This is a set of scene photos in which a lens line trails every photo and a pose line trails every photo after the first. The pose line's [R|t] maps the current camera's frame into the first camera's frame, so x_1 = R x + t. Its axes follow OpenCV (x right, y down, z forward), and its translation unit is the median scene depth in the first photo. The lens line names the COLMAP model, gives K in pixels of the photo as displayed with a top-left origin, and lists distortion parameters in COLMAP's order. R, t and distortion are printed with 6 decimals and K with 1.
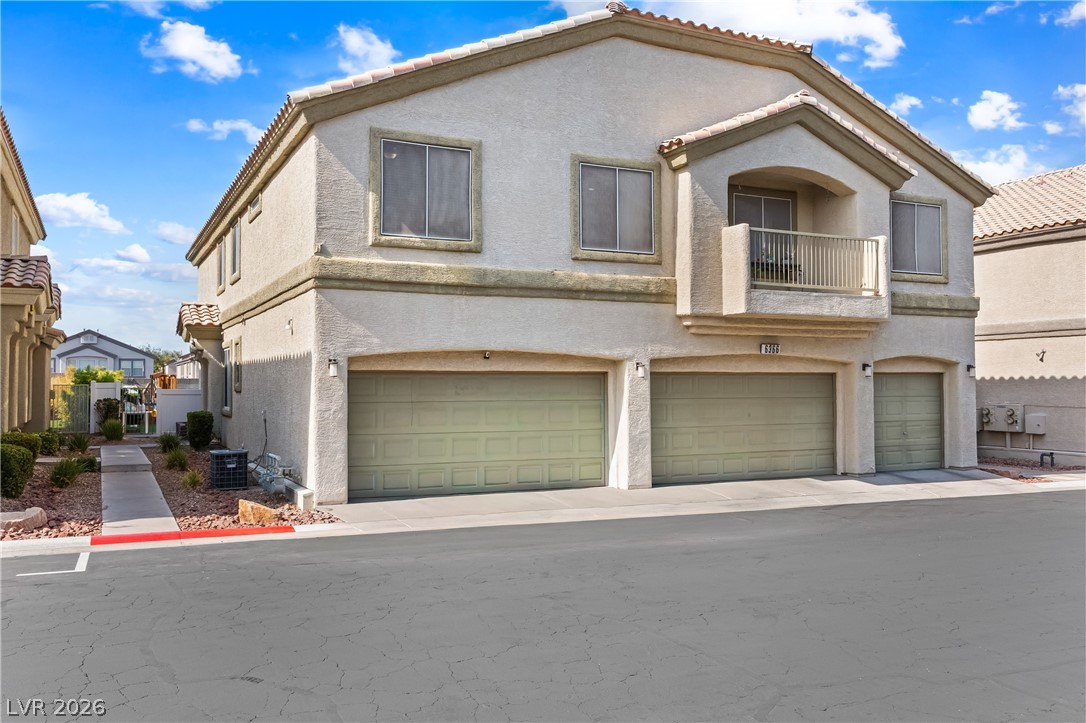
lens RADIAL K [[934.9, 0, 543.0], [0, 934.9, 361.5], [0, 0, 1]] dist [-0.000430, 0.001516]
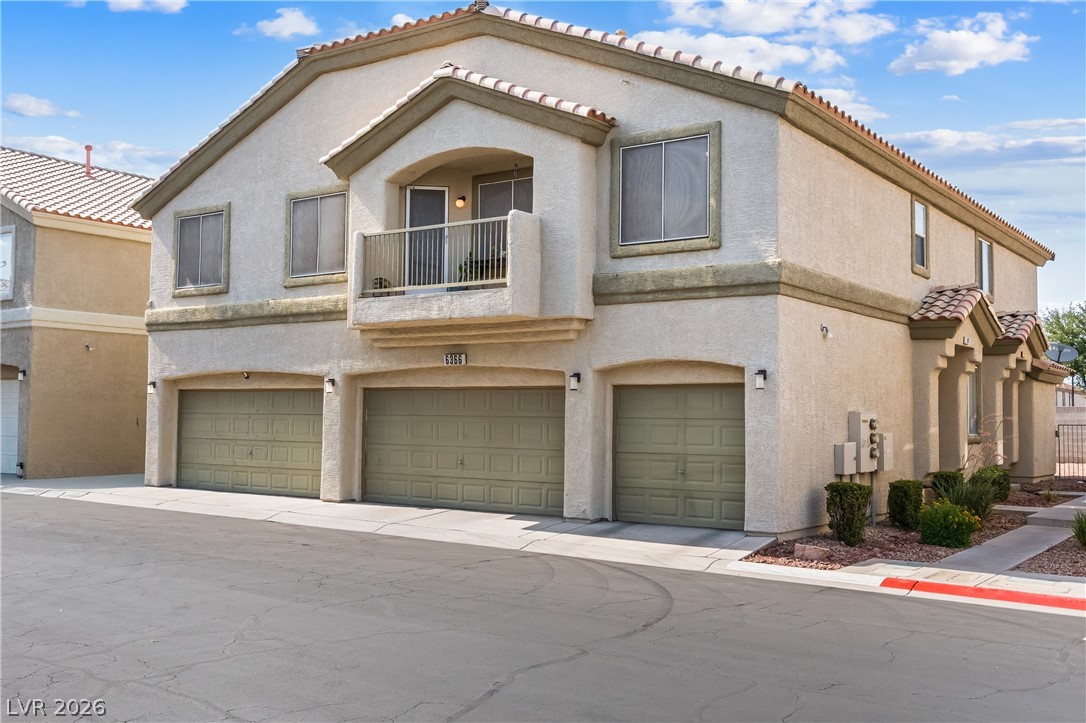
lens RADIAL K [[1041.3, 0, 543.0], [0, 1041.3, 361.5], [0, 0, 1]] dist [-0.010620, -0.000620]
pose [[0.478155, -0.037543, -0.877472, 1.218728], [0.010827, 0.999262, -0.036854, 0.026887], [0.878209, 0.008122, 0.478209, 0.649274]]
